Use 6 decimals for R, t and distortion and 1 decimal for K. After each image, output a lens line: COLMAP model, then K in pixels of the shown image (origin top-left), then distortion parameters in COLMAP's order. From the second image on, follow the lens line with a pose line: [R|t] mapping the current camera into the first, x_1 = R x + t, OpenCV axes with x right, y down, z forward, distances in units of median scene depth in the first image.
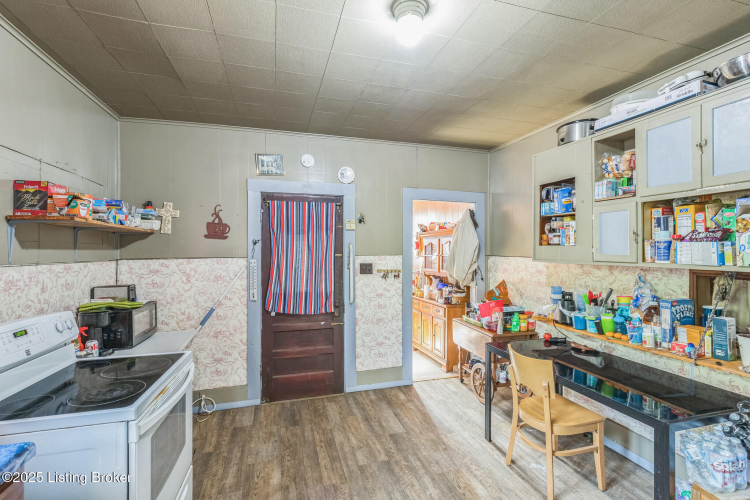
lens RADIAL K [[340.2, 0, 371.0], [0, 340.2, 253.0], [0, 0, 1]] dist [-0.001838, -0.000632]
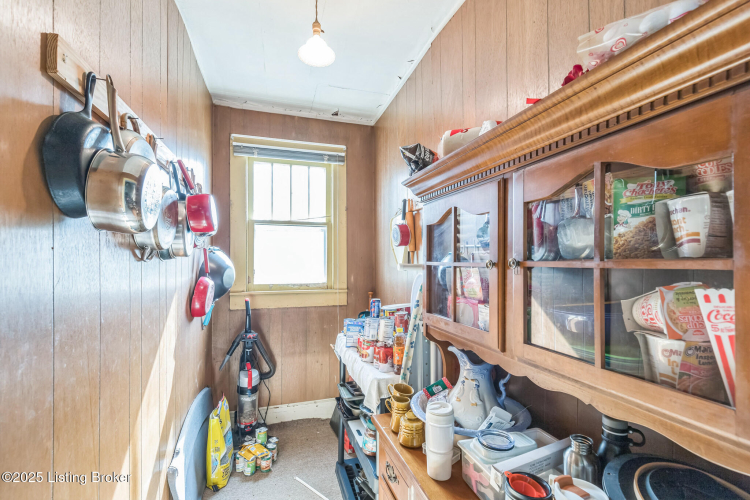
lens RADIAL K [[340.2, 0, 376.0], [0, 340.2, 255.1], [0, 0, 1]] dist [-0.001838, -0.000632]
pose [[0.999611, 0.001808, 0.027824, 0.108894], [-0.001438, 0.999910, -0.013329, 0.003436], [-0.027846, 0.013284, 0.999524, 0.727675]]
